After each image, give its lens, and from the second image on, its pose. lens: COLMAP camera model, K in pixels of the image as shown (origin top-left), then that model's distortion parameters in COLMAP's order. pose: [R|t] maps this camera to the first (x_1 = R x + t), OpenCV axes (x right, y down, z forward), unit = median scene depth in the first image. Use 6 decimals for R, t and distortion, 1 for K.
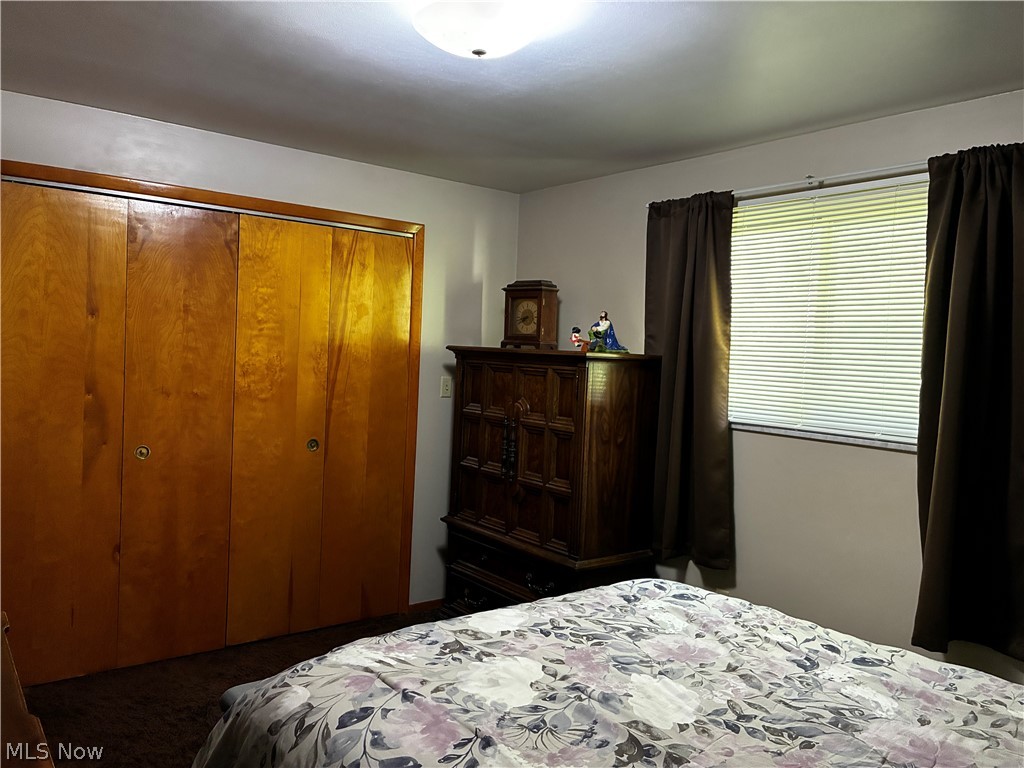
lens RADIAL K [[773.1, 0, 512.0], [0, 773.1, 384.0], [0, 0, 1]] dist [0.032799, -0.005574]
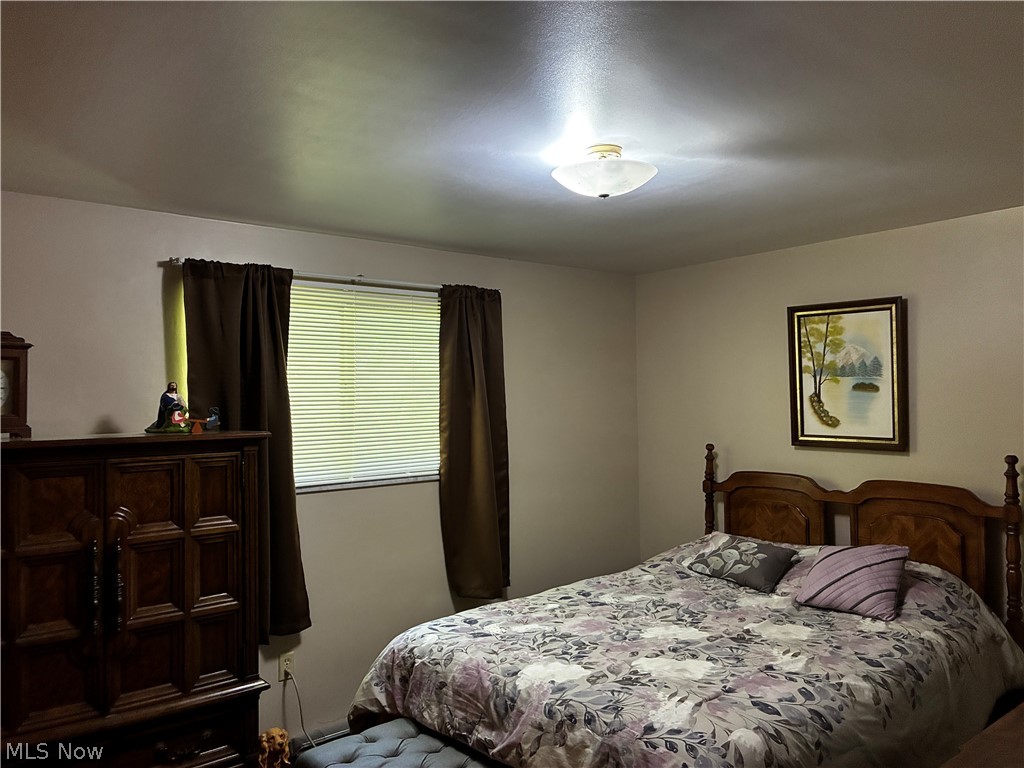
lens RADIAL K [[773.1, 0, 512.0], [0, 773.1, 384.0], [0, 0, 1]] dist [0.032799, -0.005574]
pose [[-0.025479, -0.022102, 0.999431, -1.205484], [0.057474, 0.998070, 0.023538, -0.154533], [-0.998022, 0.058041, -0.024160, 1.125577]]
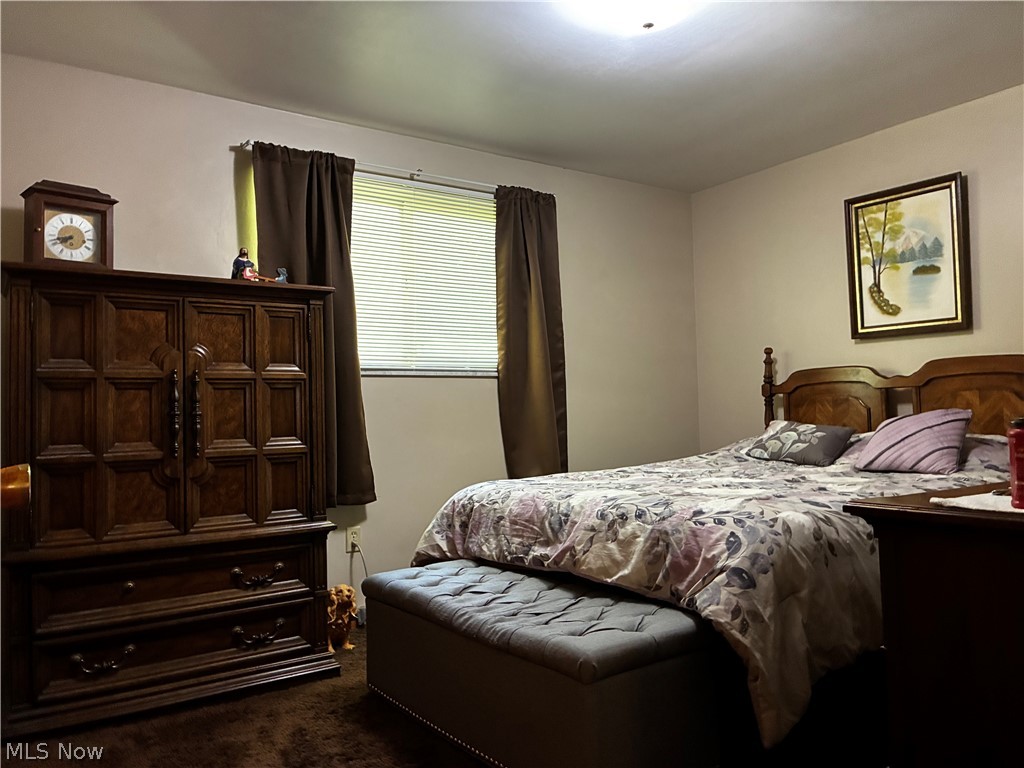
lens RADIAL K [[774.5, 0, 521.2], [0, 774.5, 383.6], [0, 0, 1]] dist [0.043507, -0.031719]
pose [[0.046418, -0.000672, 0.998922, -1.253606], [0.073281, 0.997308, -0.002734, 0.139712], [-0.996231, 0.073329, 0.046342, 1.123536]]
